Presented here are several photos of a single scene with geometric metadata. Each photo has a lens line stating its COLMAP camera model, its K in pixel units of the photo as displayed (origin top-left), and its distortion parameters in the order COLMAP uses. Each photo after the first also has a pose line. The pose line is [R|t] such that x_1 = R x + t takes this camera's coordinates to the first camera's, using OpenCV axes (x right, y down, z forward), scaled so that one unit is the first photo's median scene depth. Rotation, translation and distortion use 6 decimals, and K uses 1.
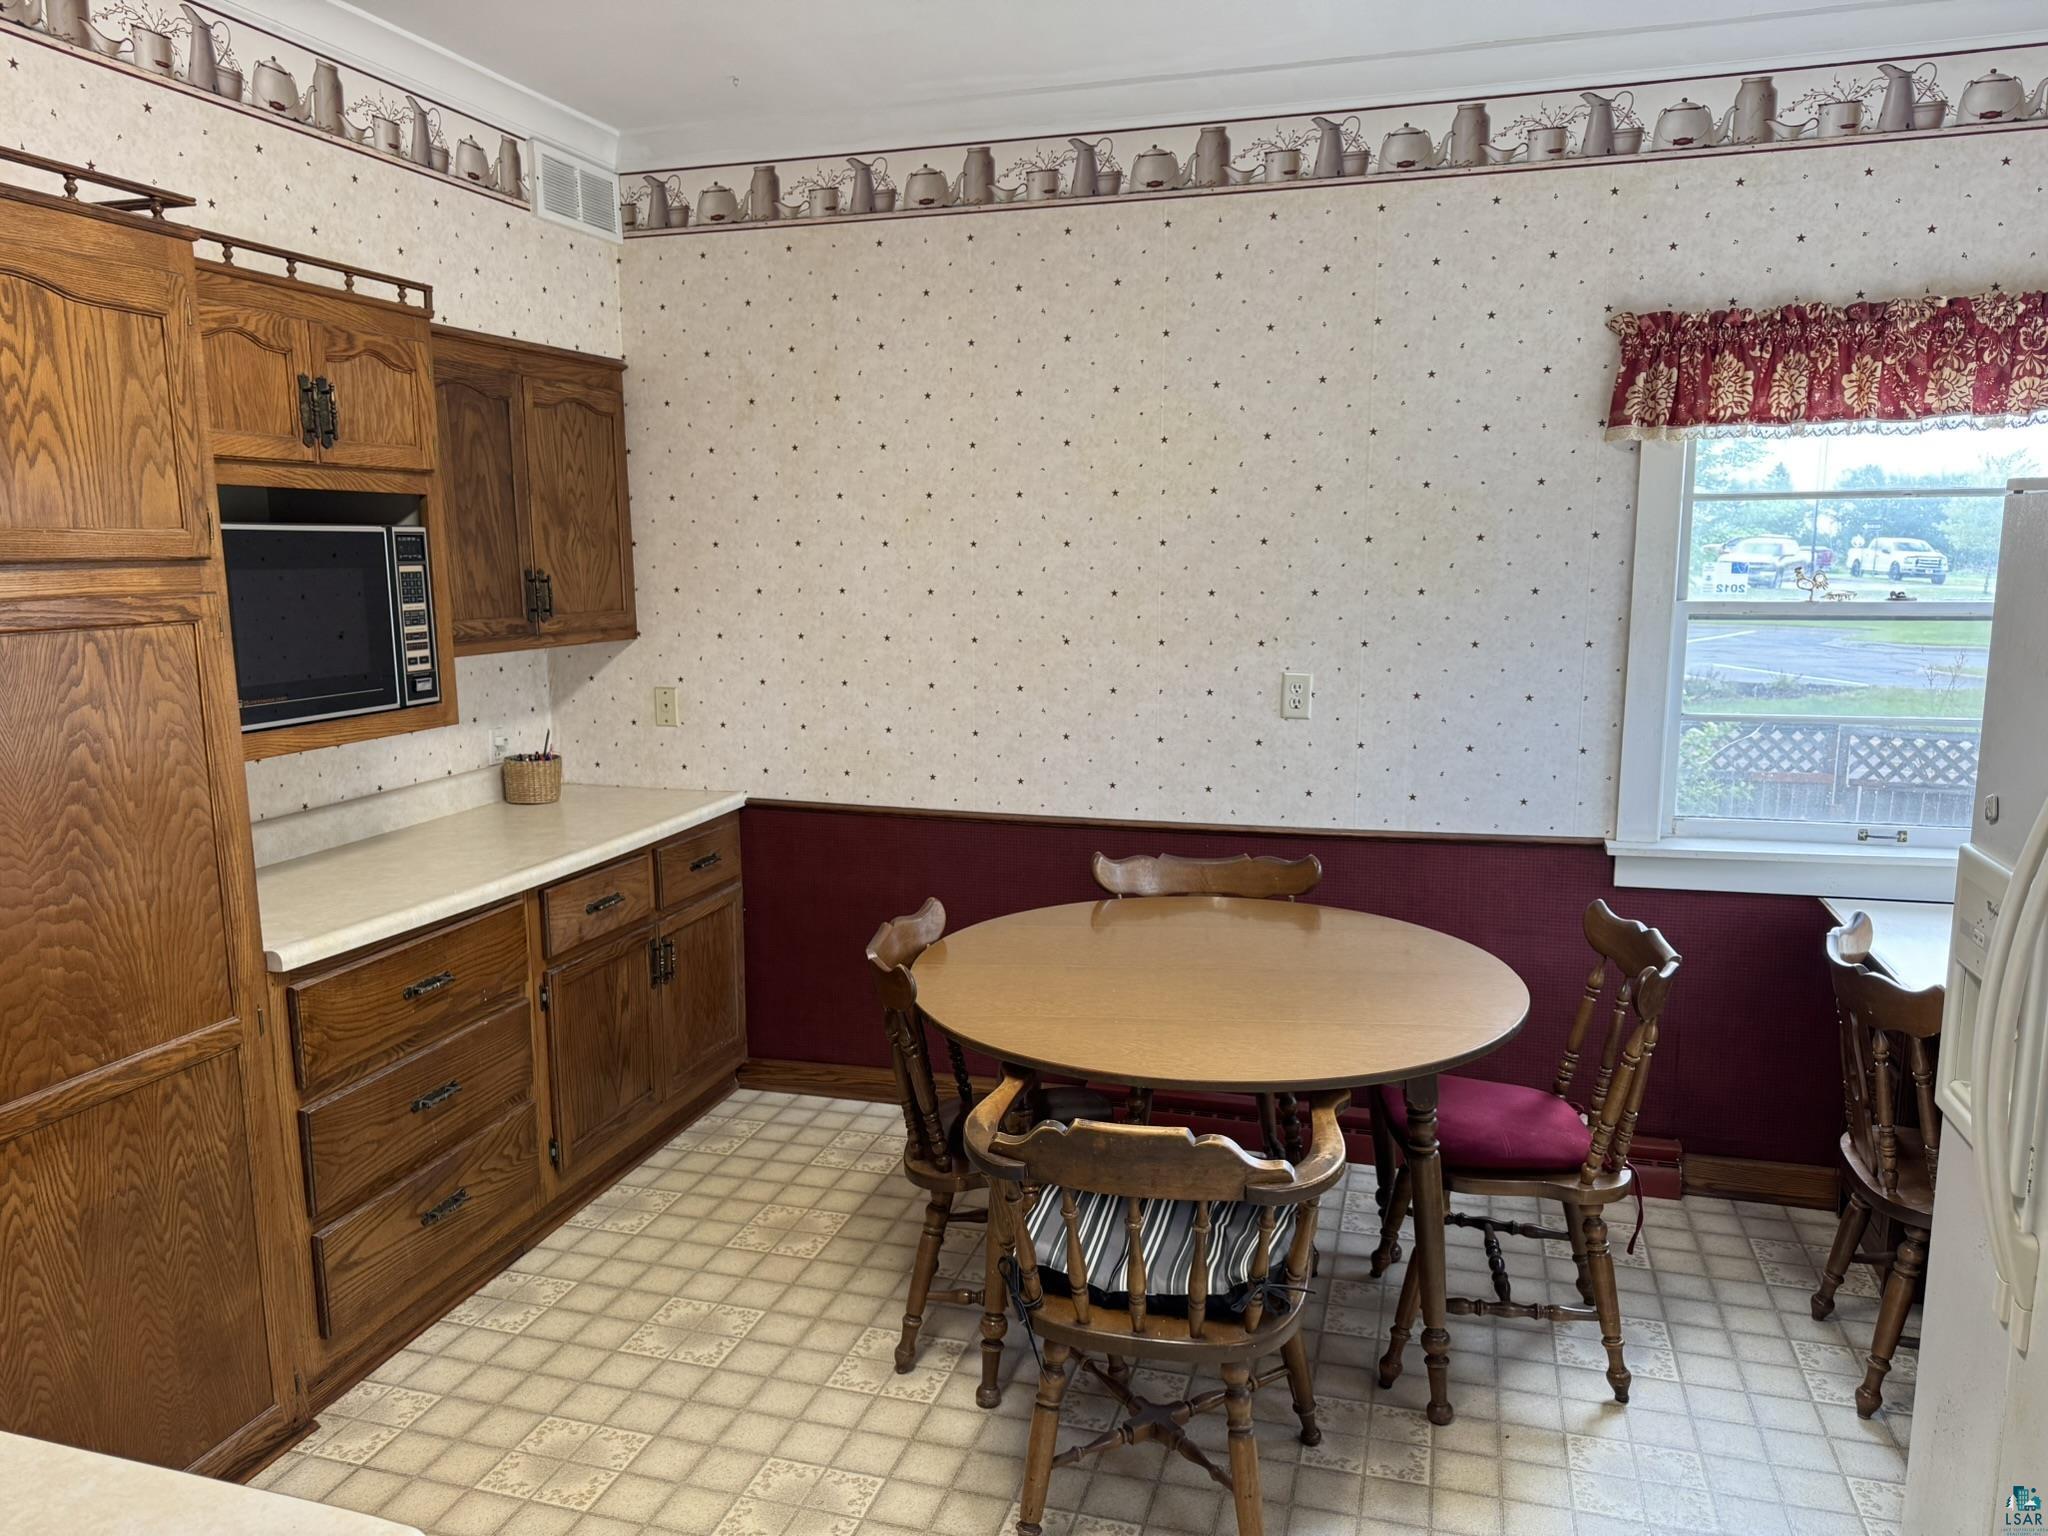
lens RADIAL K [[1476.0, 0, 1016.7], [0, 1476.0, 812.6], [0, 0, 1]] dist [0.046491, -0.047309]
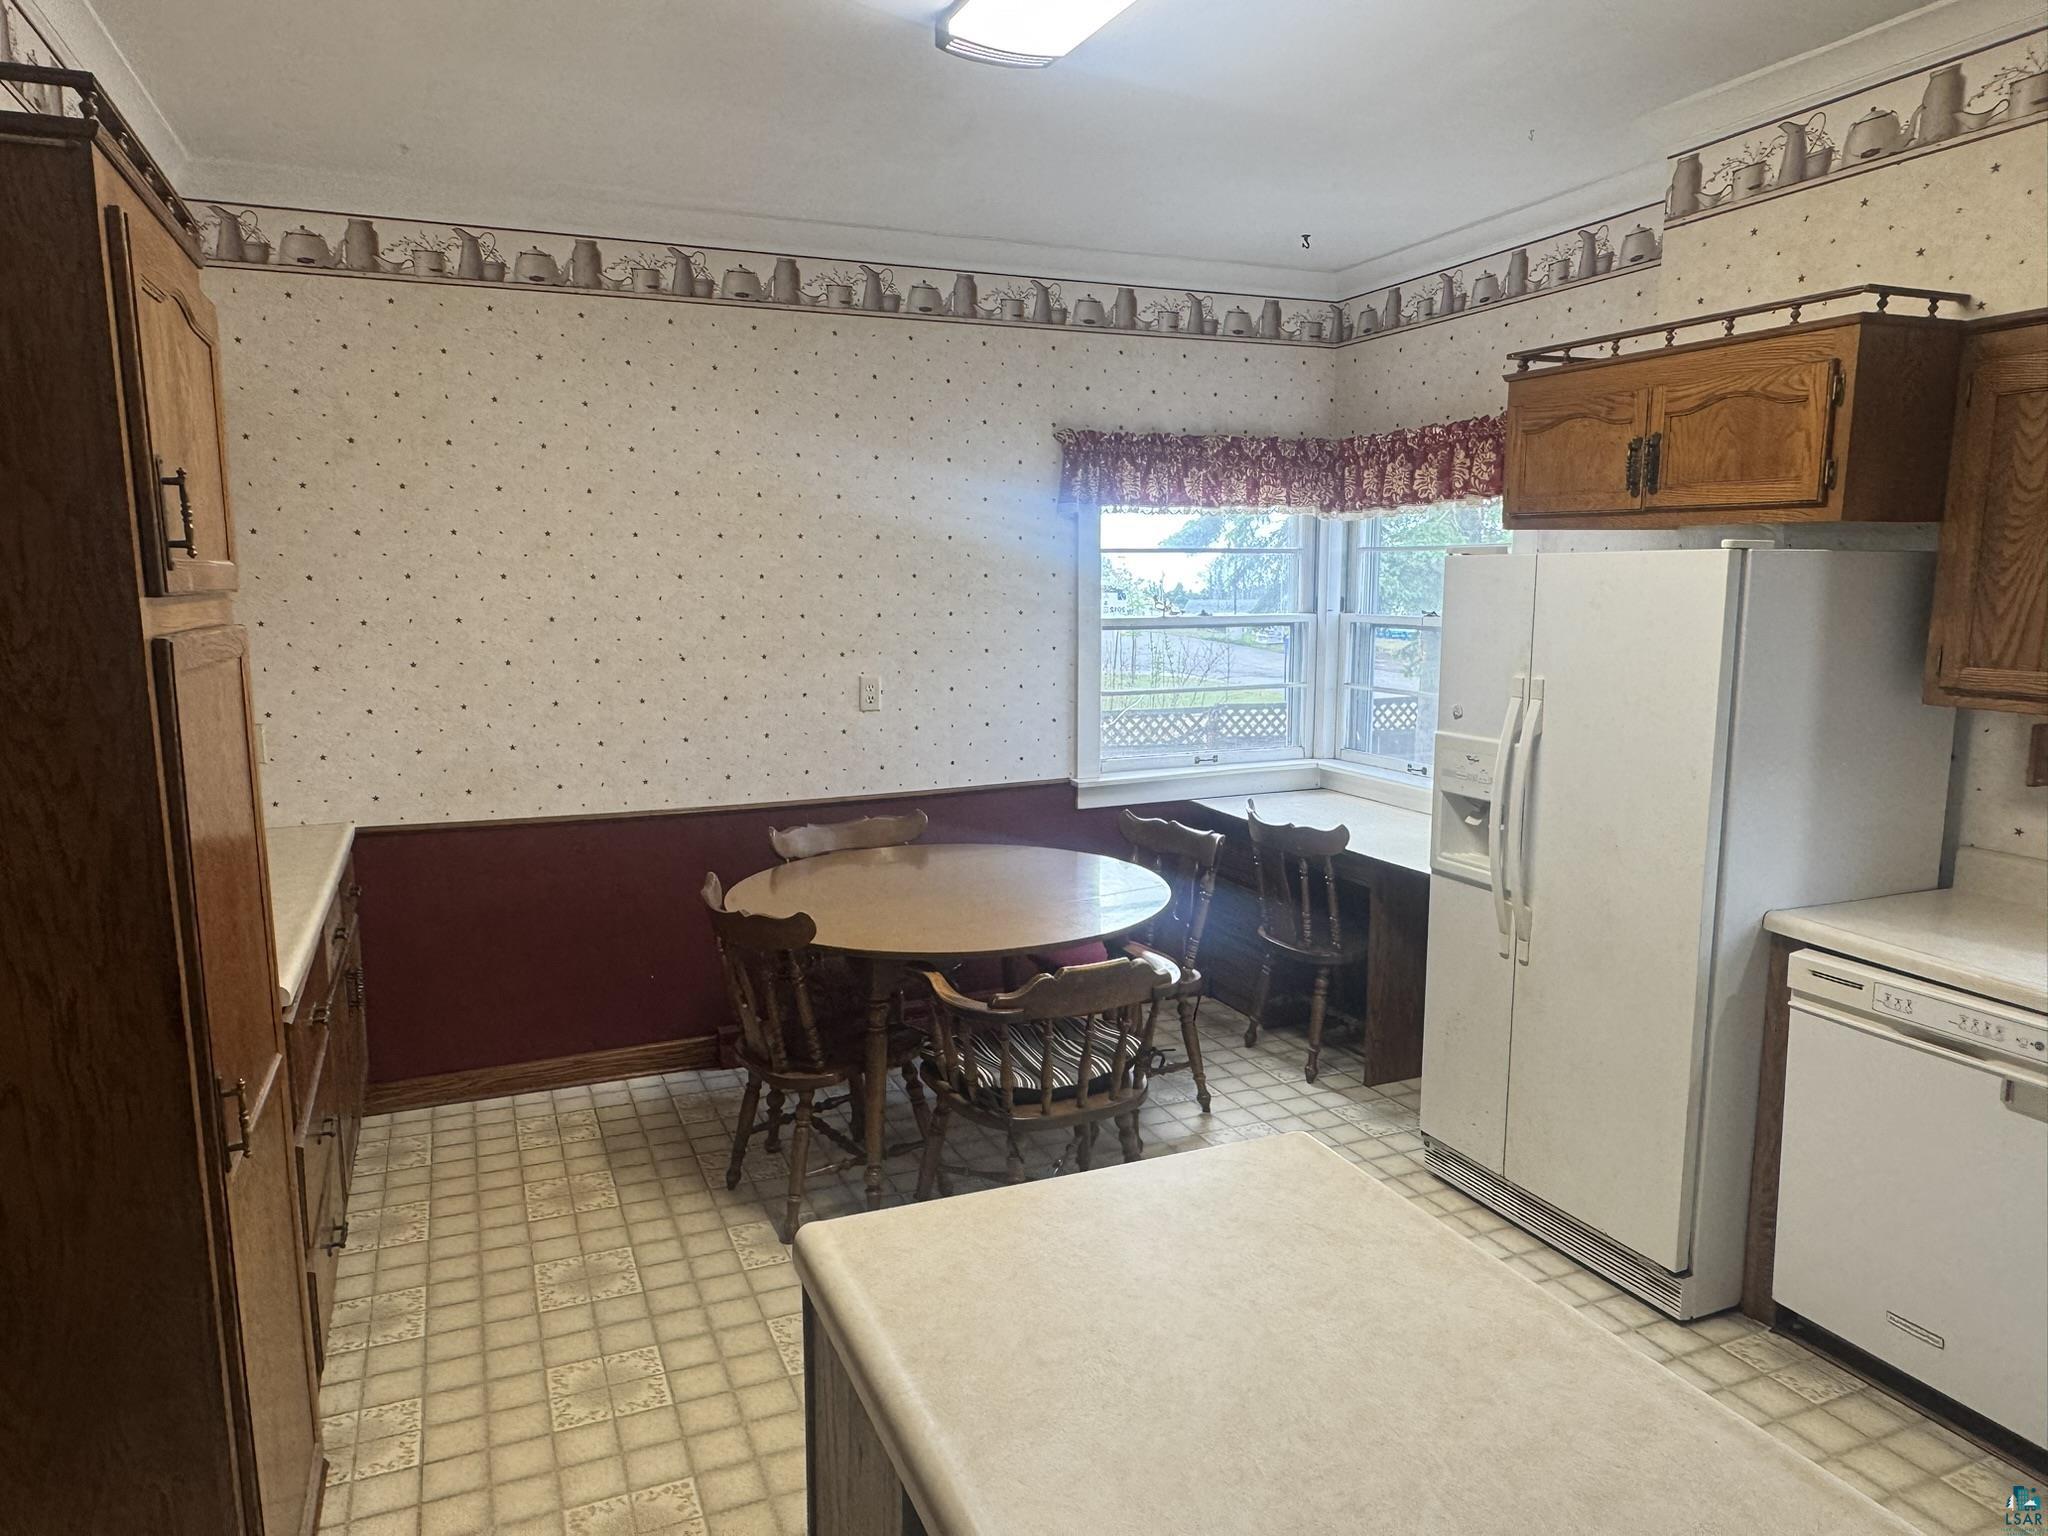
lens RADIAL K [[1310.2, 0, 1005.4], [0, 1310.2, 813.5], [0, 0, 1]] dist [-0.005646, 0.000682]
pose [[0.767338, -0.102224, 0.633042, -0.503714], [0.121671, 0.992488, 0.012784, 0.029157], [-0.629594, 0.067214, 0.774012, 0.028605]]
